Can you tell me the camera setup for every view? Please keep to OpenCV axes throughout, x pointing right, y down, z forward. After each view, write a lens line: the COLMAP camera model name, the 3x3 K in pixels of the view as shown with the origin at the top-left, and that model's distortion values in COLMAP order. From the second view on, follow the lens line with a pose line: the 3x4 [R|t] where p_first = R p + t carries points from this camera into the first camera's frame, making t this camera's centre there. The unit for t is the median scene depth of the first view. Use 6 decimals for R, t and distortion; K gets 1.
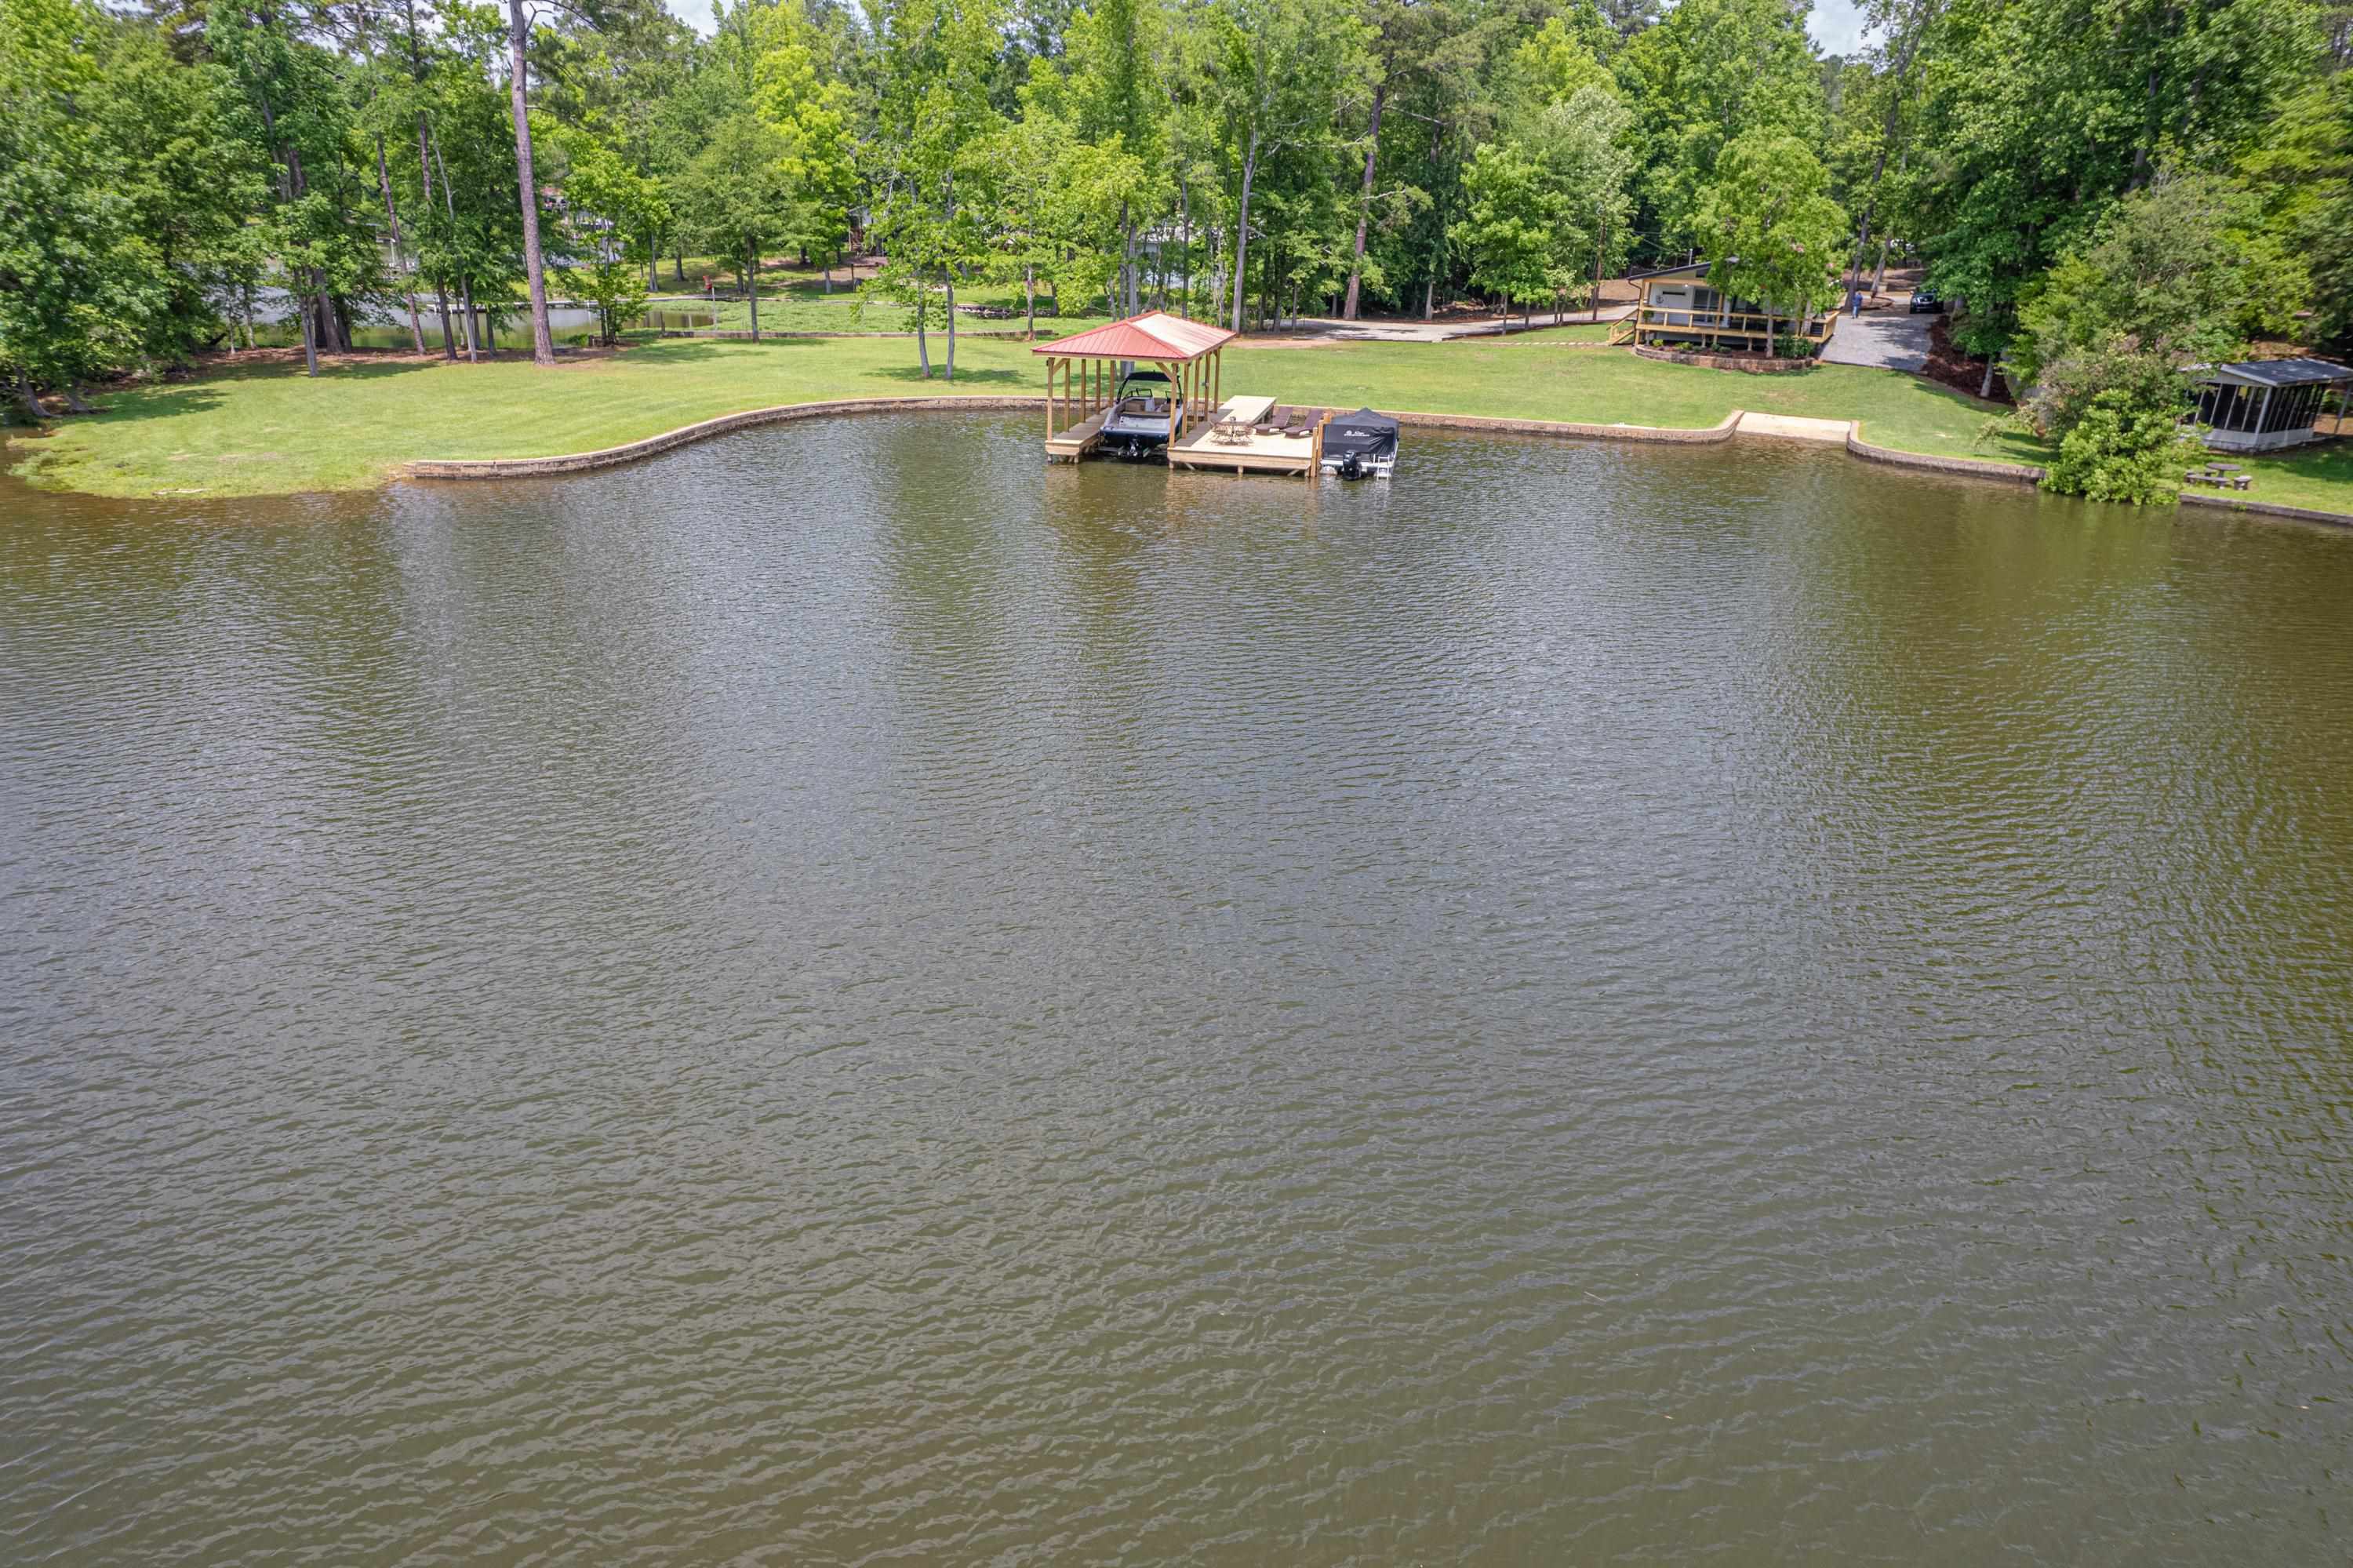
lens RADIAL K [[1511.8, 0, 1190.1], [0, 1511.8, 784.7], [0, 0, 1]] dist [-0.071240, 0.060355]
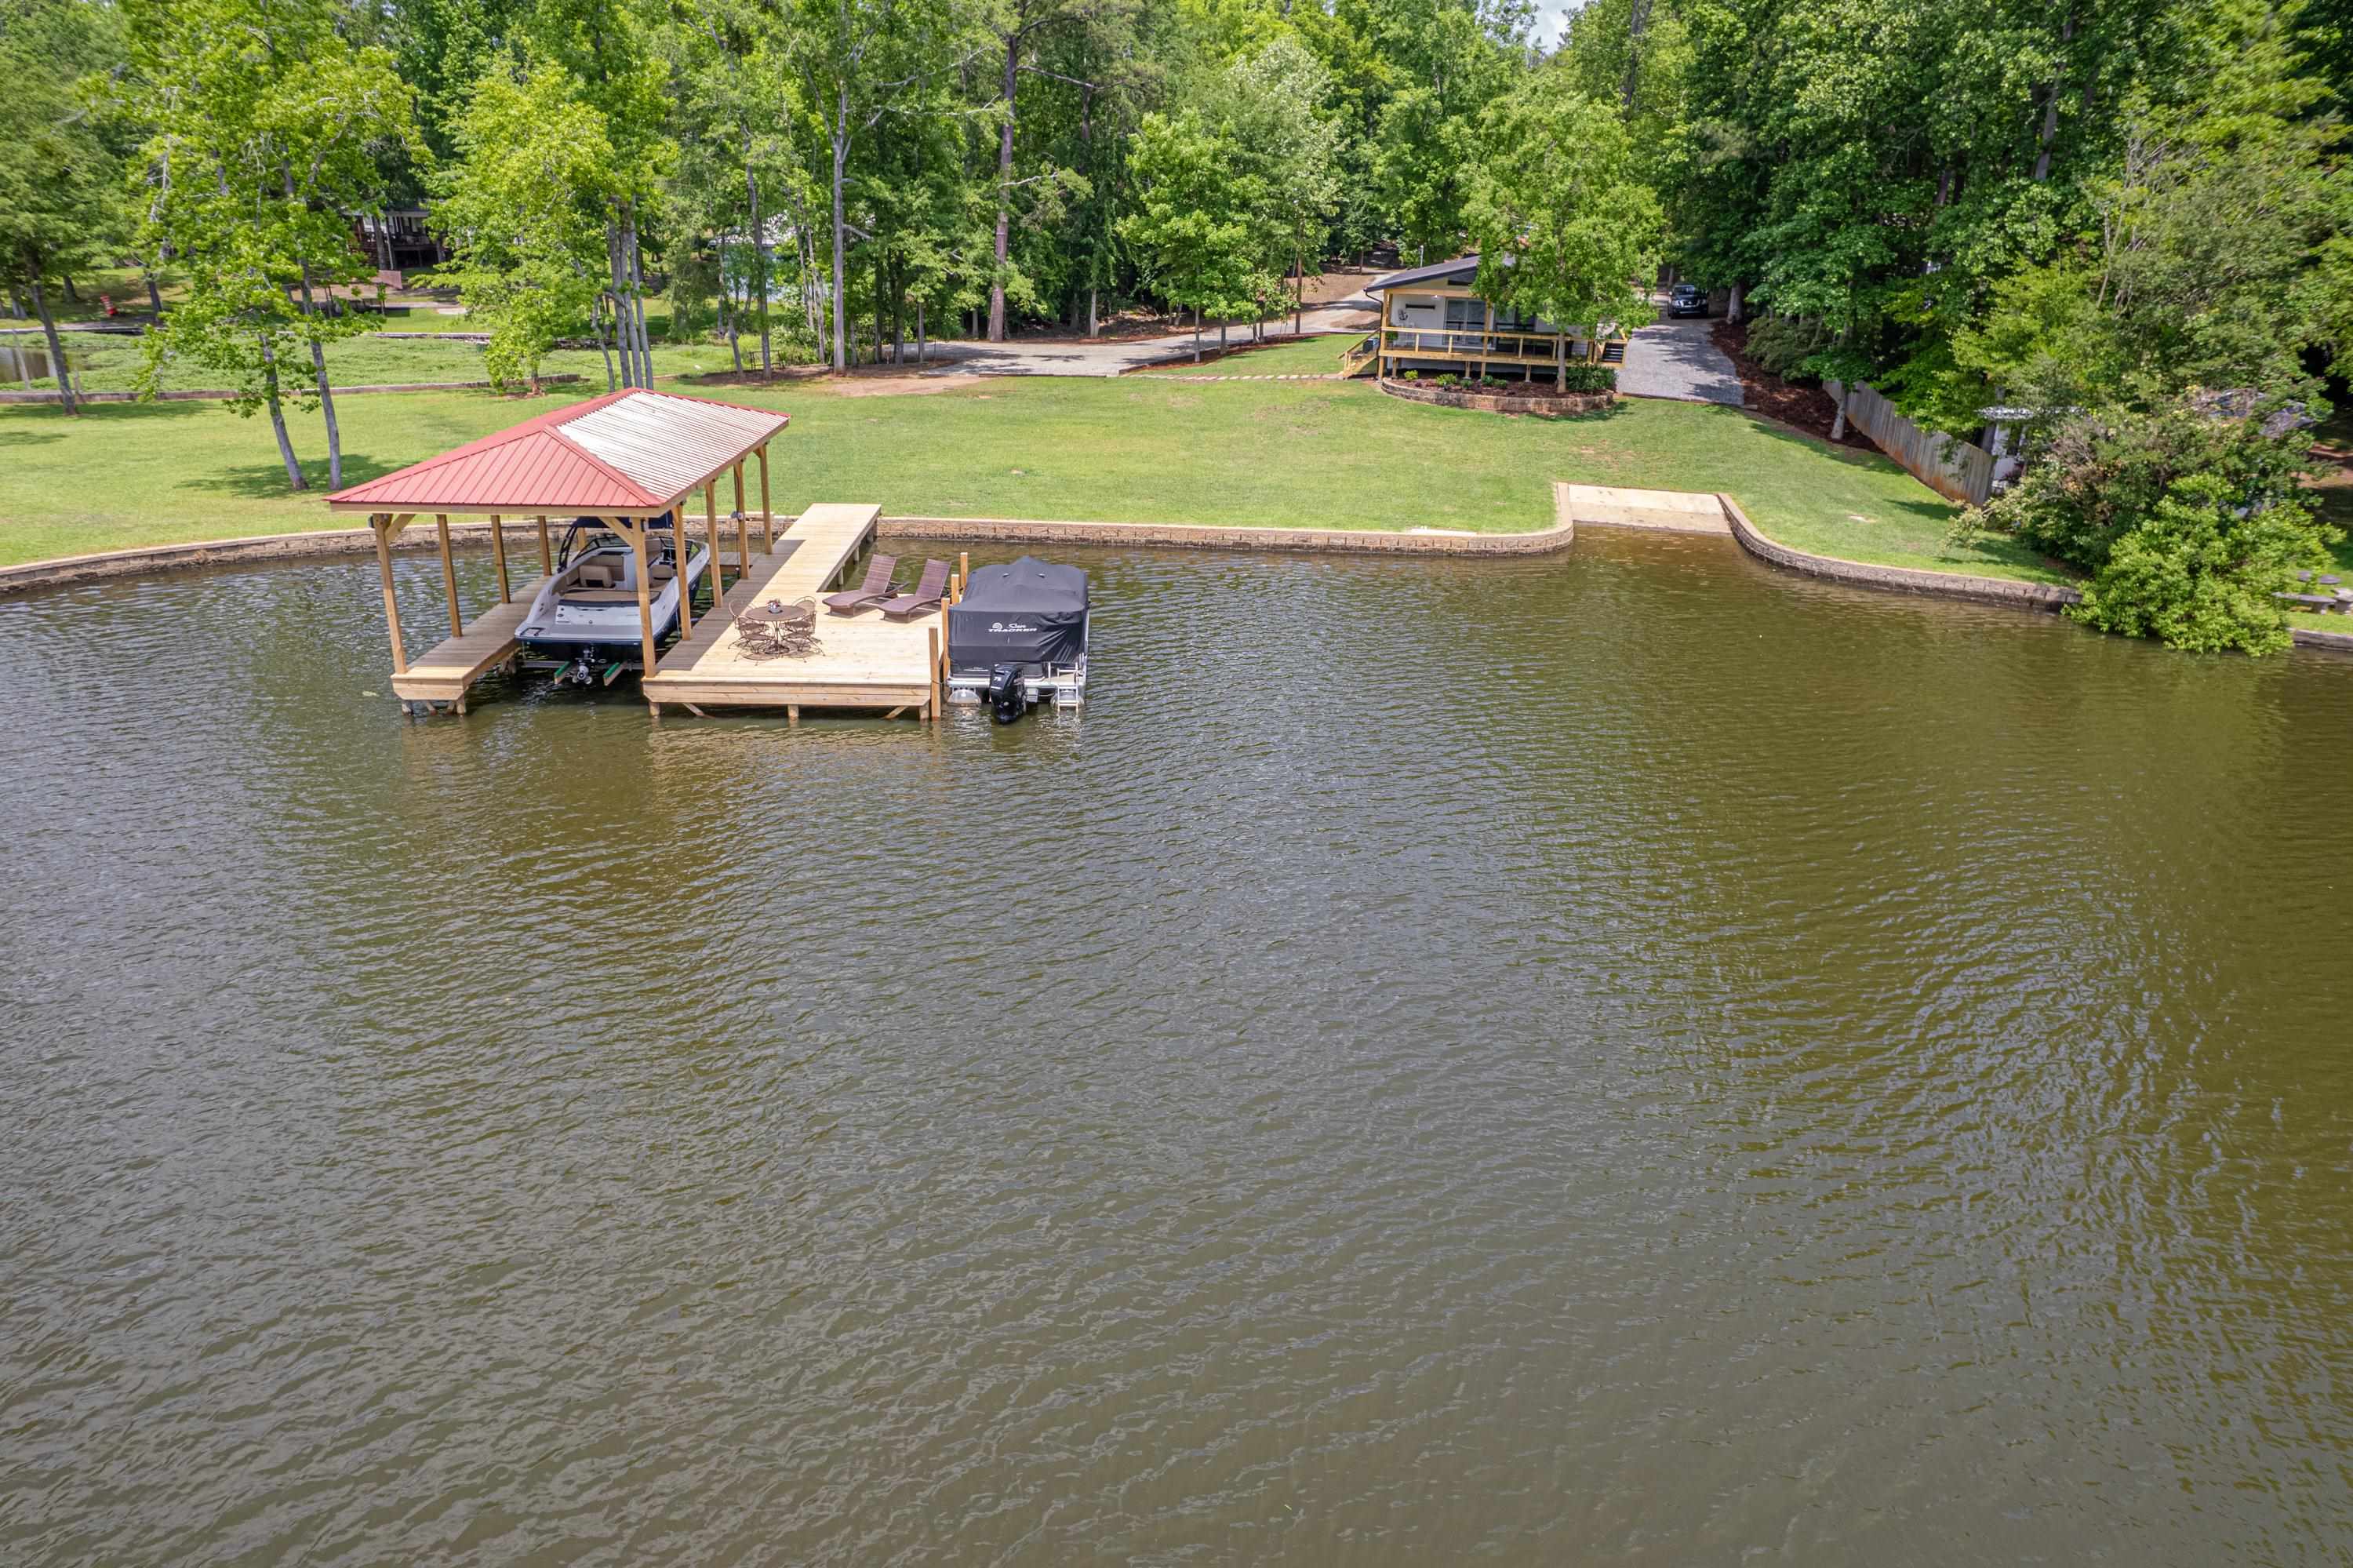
lens RADIAL K [[1511.8, 0, 1179.5], [0, 1511.8, 776.1], [0, 0, 1]] dist [-0.071240, 0.060355]
pose [[0.976886, -0.078321, 0.198894, 0.035858], [0.078357, 0.996896, 0.007705, -0.110470], [-0.198880, 0.008058, 0.979991, 0.289372]]
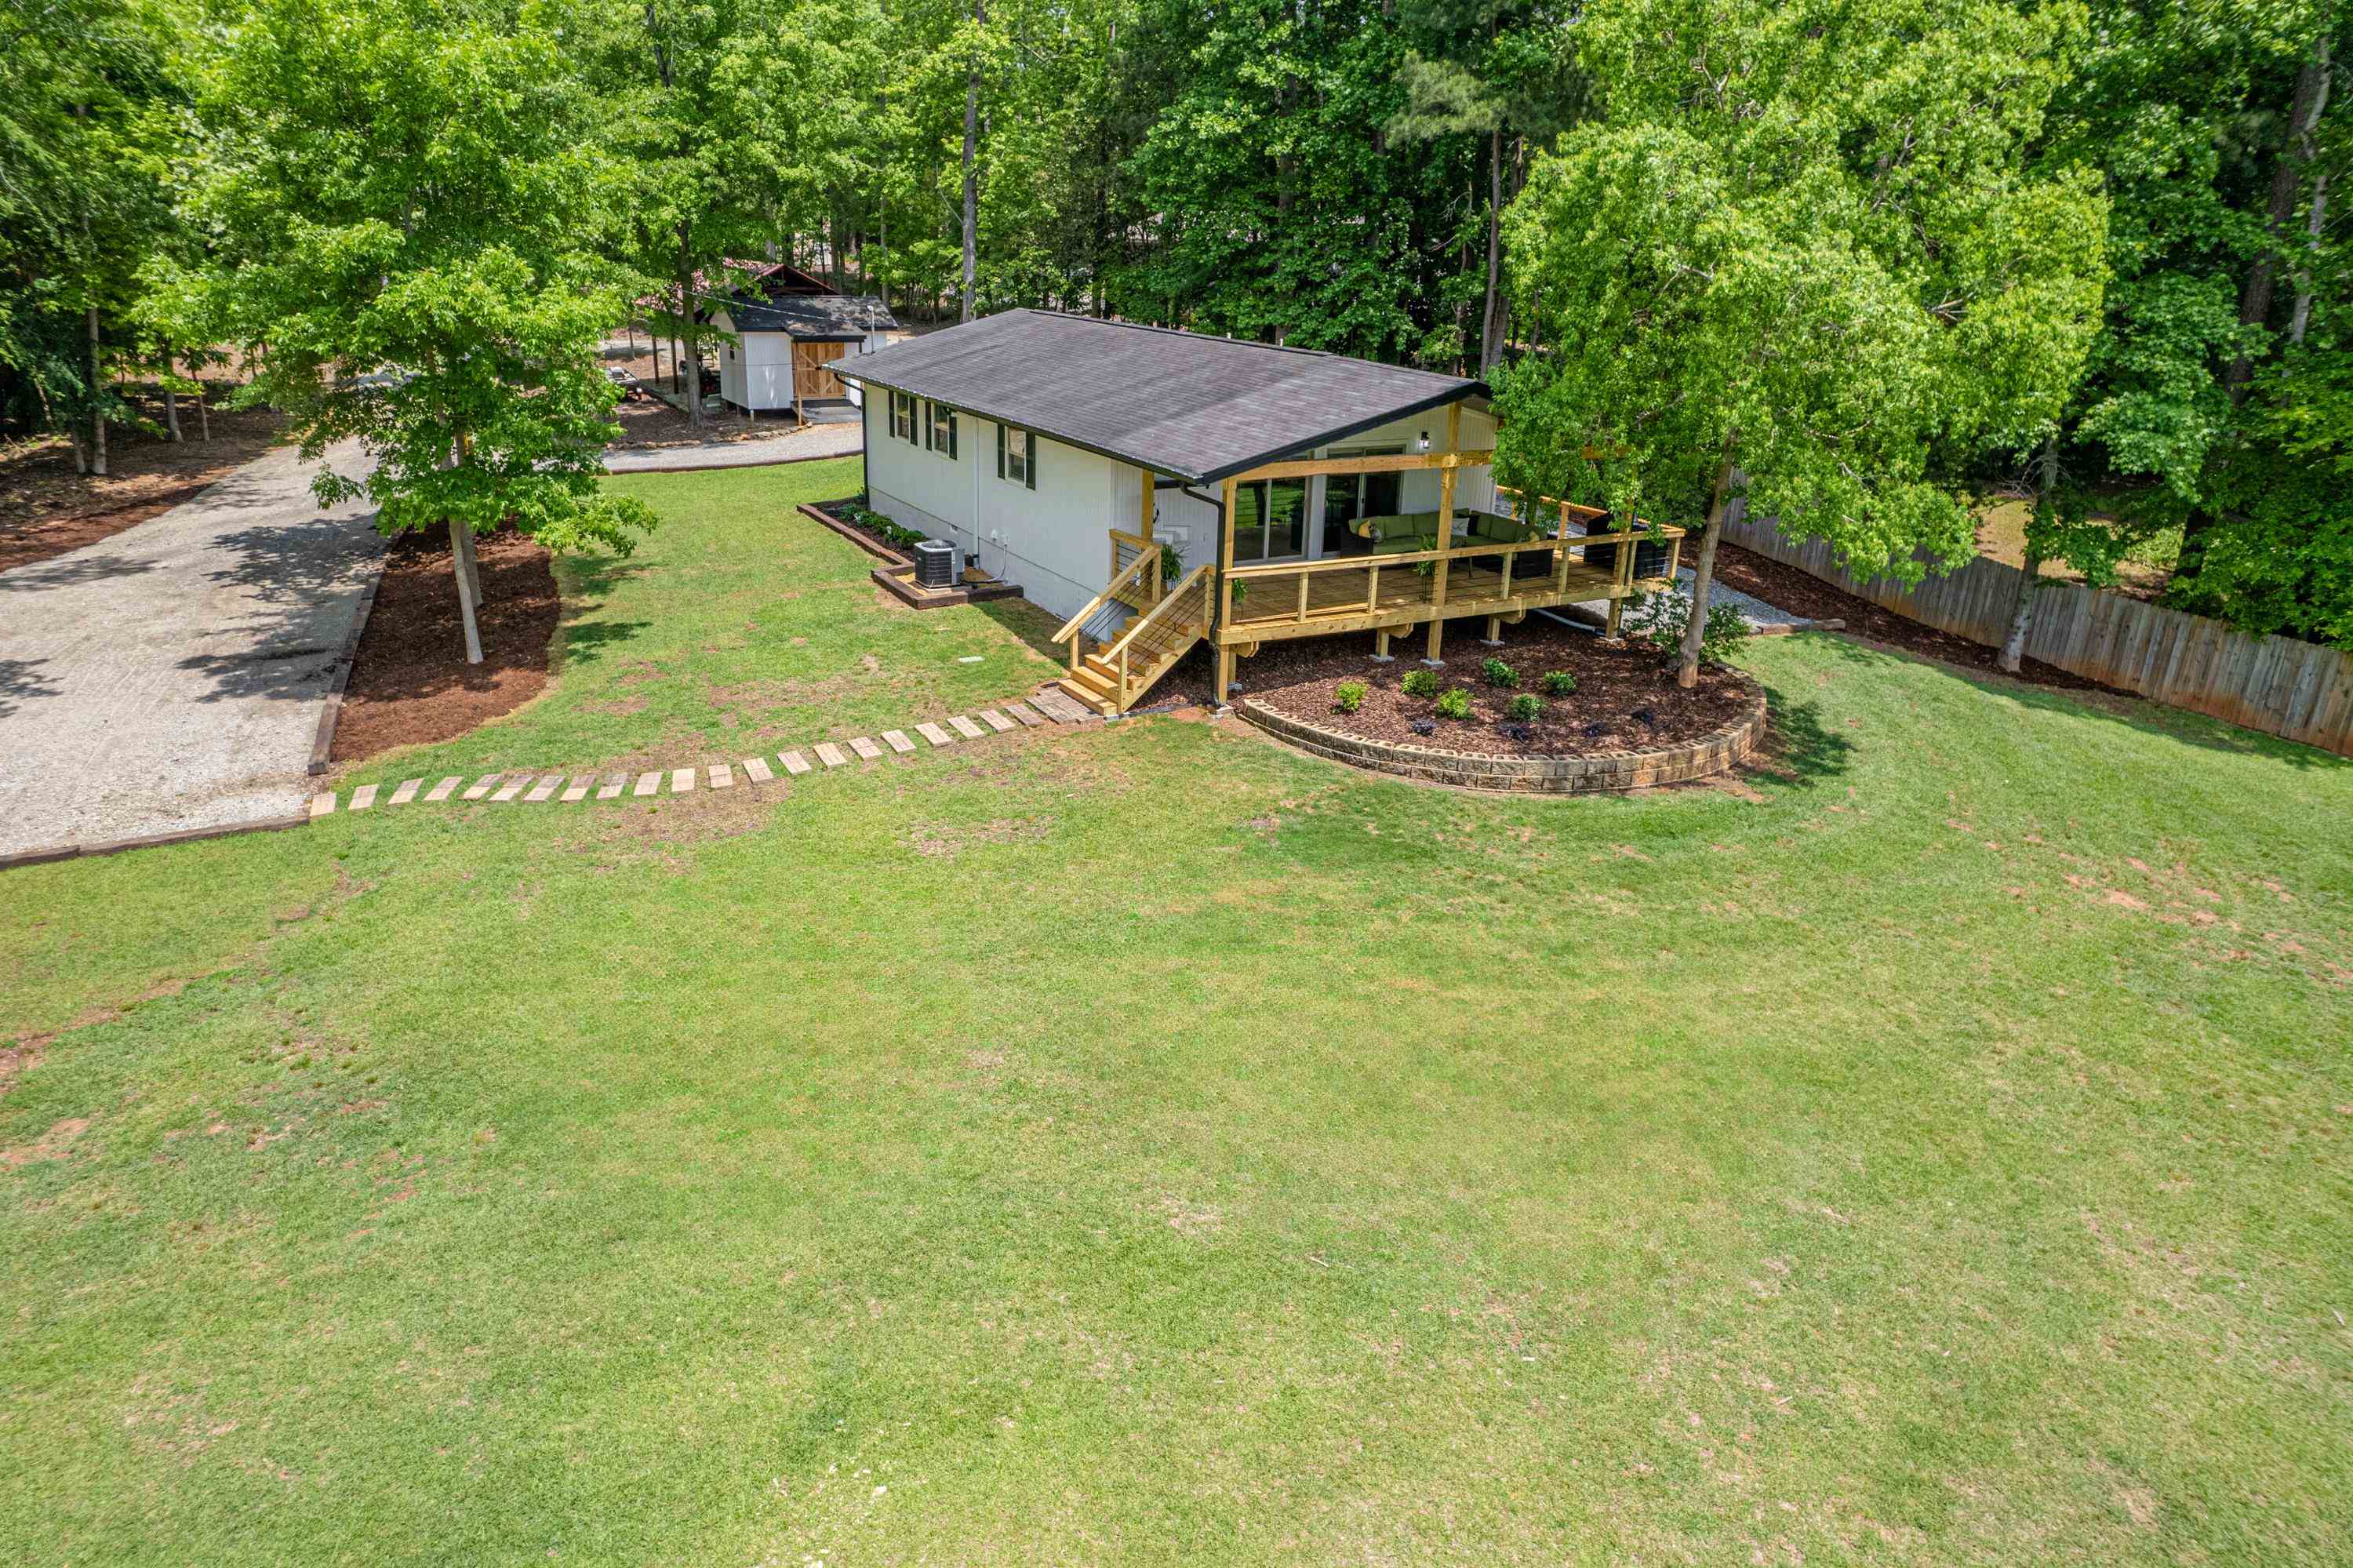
lens RADIAL K [[1511.8, 0, 1188.2], [0, 1511.8, 769.8], [0, 0, 1]] dist [-0.071240, 0.060355]
pose [[0.564203, -0.288716, 0.773510, 0.074208], [0.283581, 0.947635, 0.146864, -0.327811], [-0.775407, 0.136492, 0.616533, 0.842753]]
